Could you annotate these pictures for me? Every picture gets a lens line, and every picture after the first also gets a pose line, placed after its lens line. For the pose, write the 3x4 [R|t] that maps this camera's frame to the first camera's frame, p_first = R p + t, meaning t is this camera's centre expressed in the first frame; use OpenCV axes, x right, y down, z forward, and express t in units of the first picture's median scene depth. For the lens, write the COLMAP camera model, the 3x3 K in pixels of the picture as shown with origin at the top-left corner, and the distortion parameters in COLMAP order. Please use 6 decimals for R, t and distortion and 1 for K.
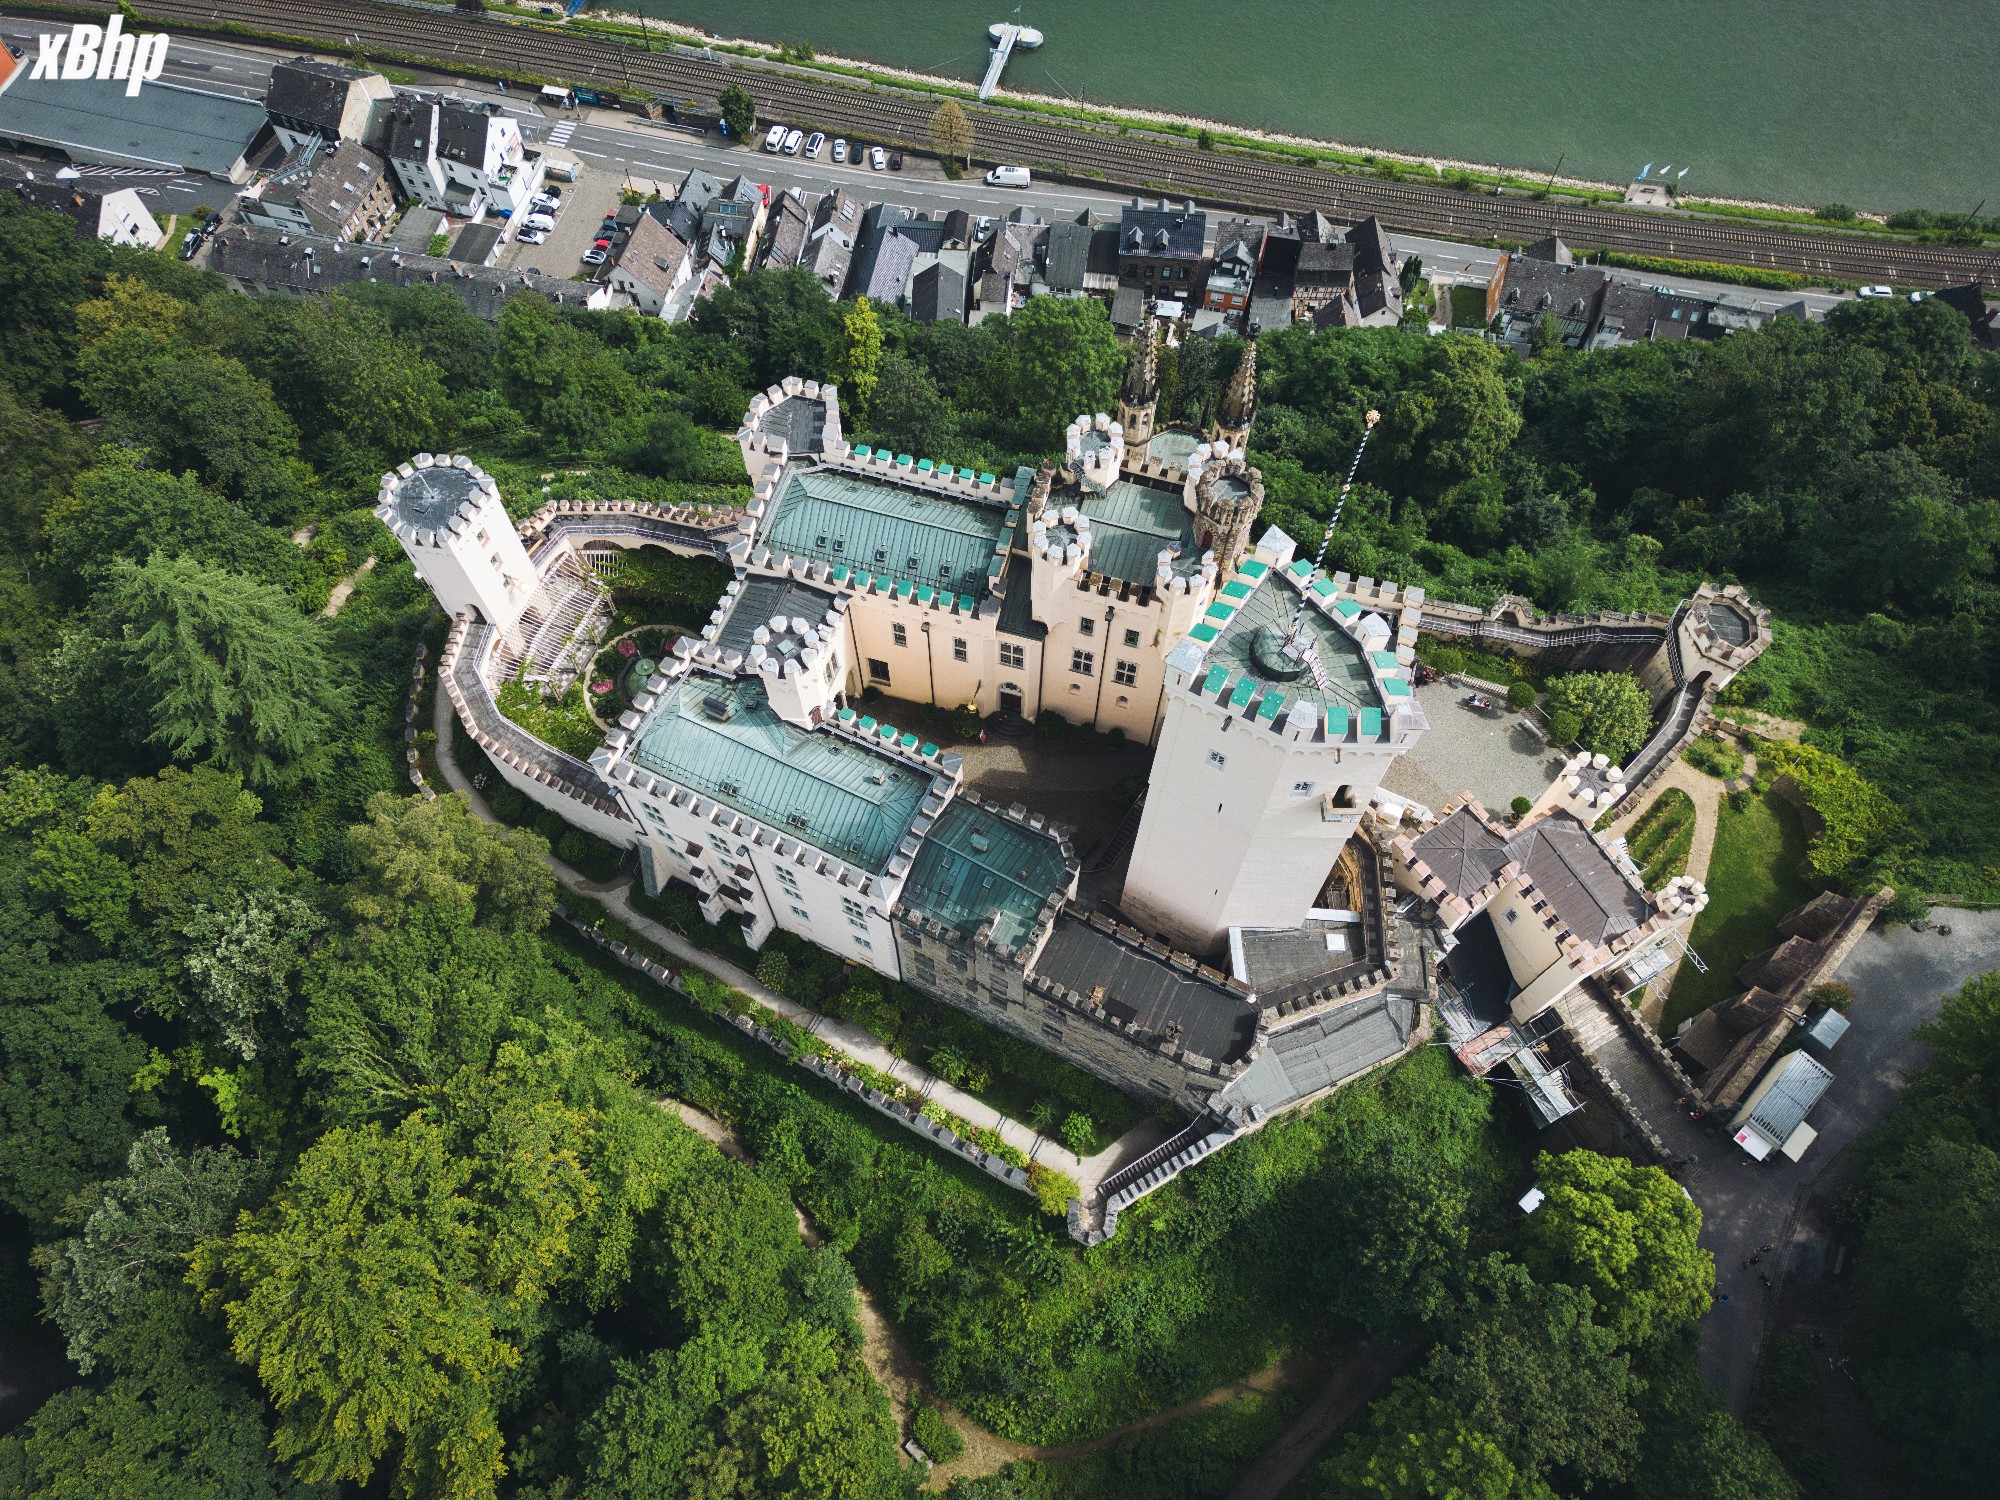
lens RADIAL K [[1399.8, 0, 1000.0], [0, 1399.8, 750.0], [0, 0, 1]] dist [0.077872, -0.074846]
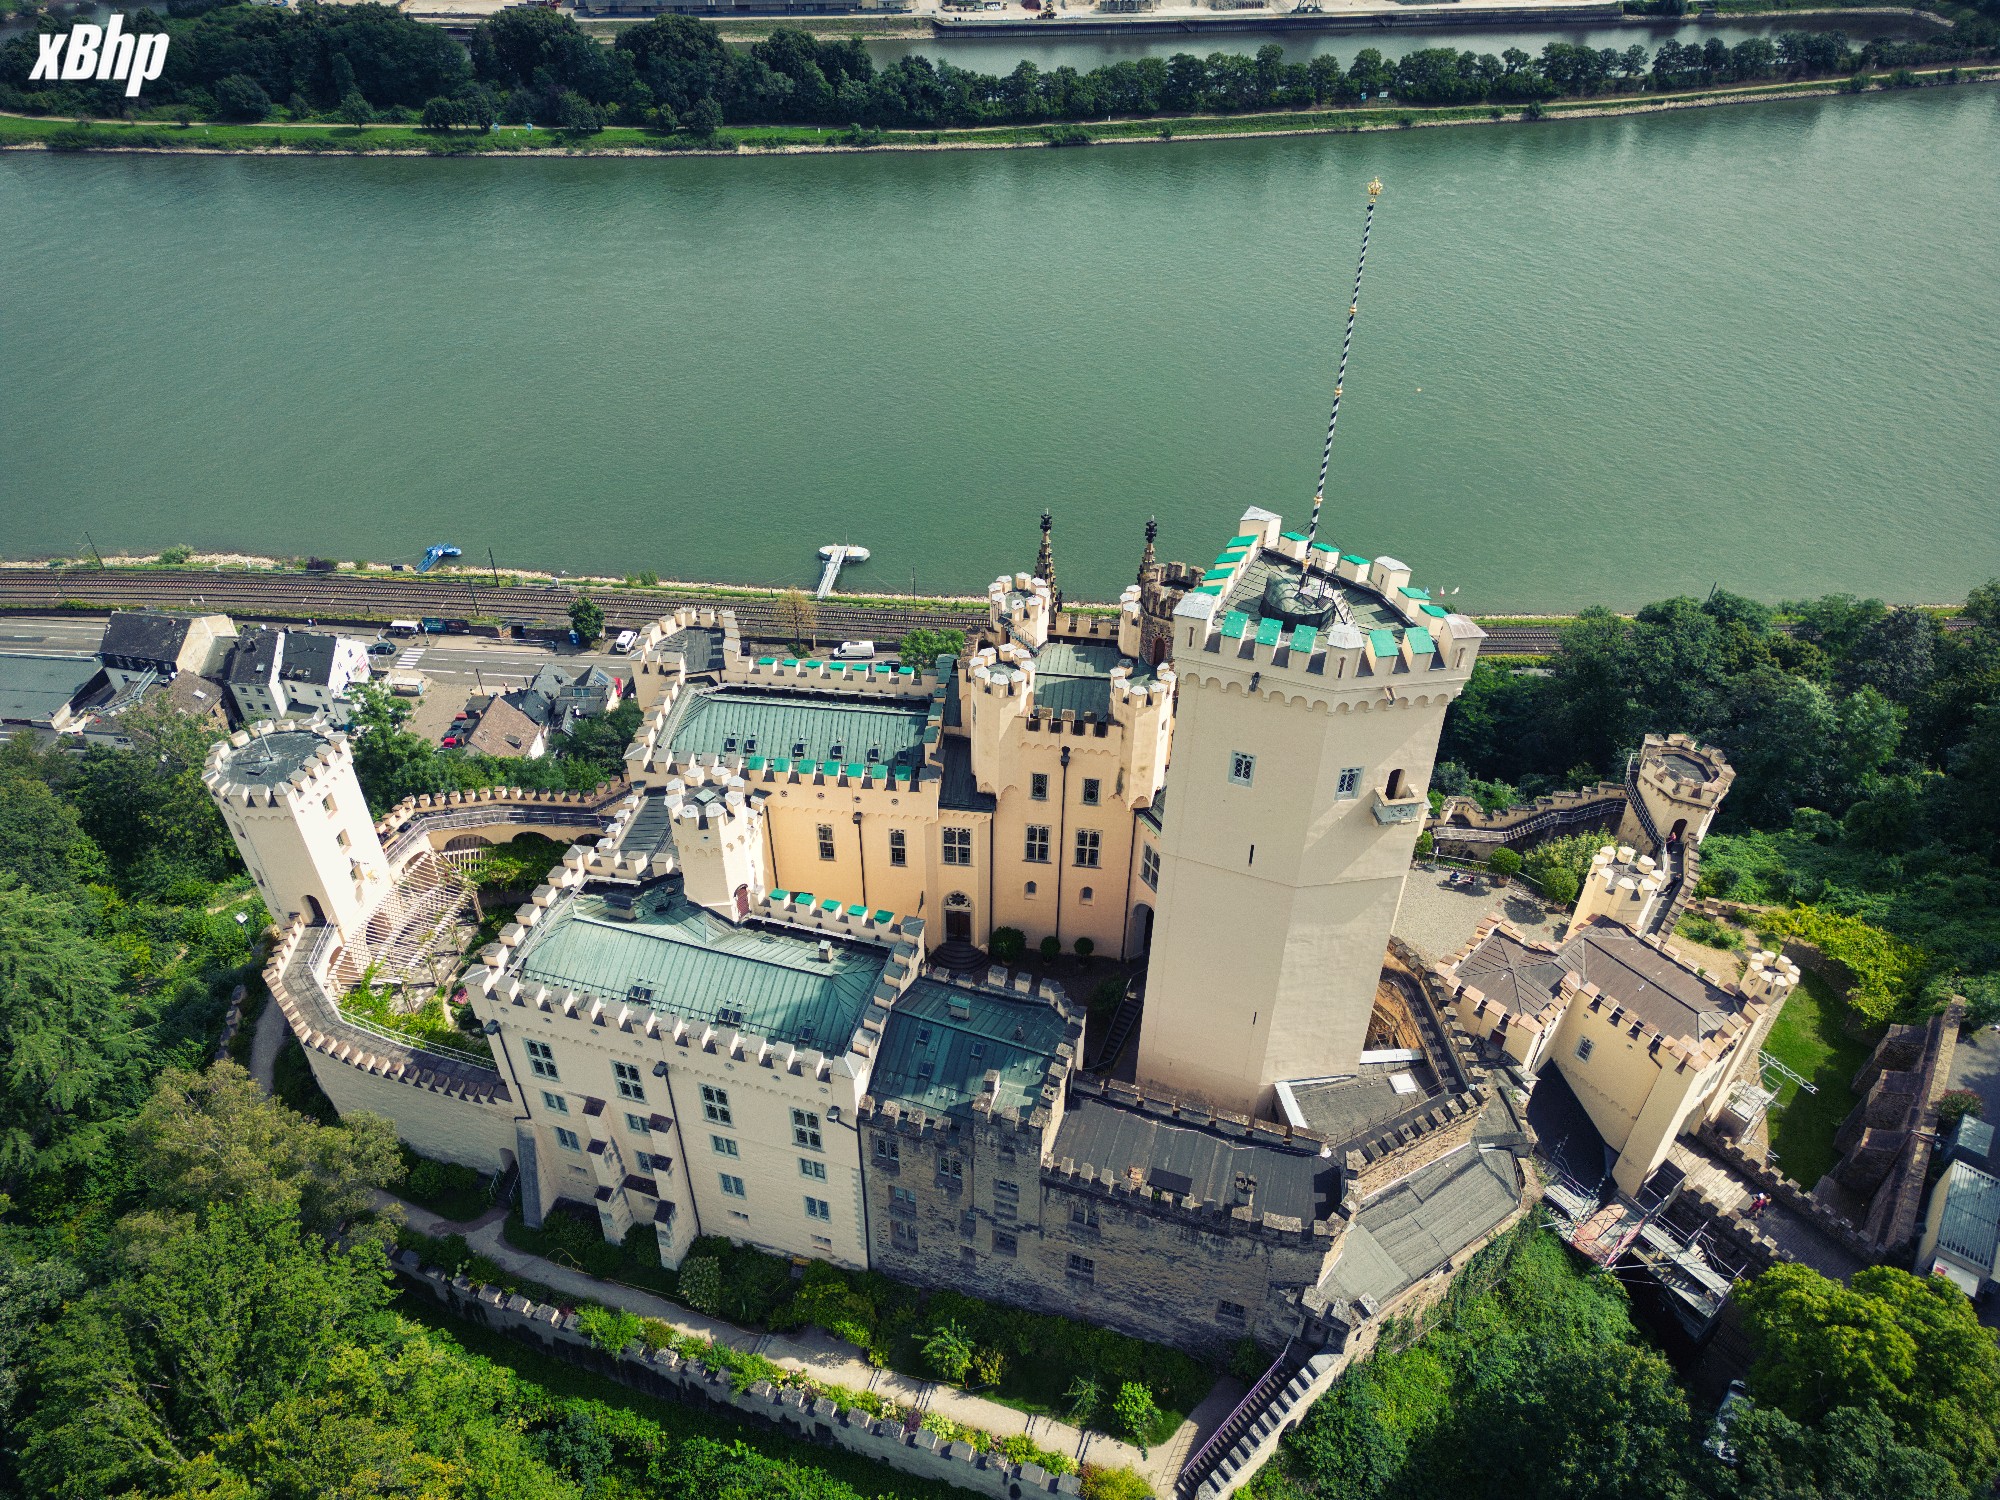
lens RADIAL K [[1399.8, 0, 1000.0], [0, 1399.8, 750.0], [0, 0, 1]] dist [0.077872, -0.074846]
pose [[0.986132, -0.102671, 0.130392, -0.074918], [0.146709, 0.906596, -0.395676, 0.233601], [-0.077589, 0.409318, 0.909087, 0.175512]]
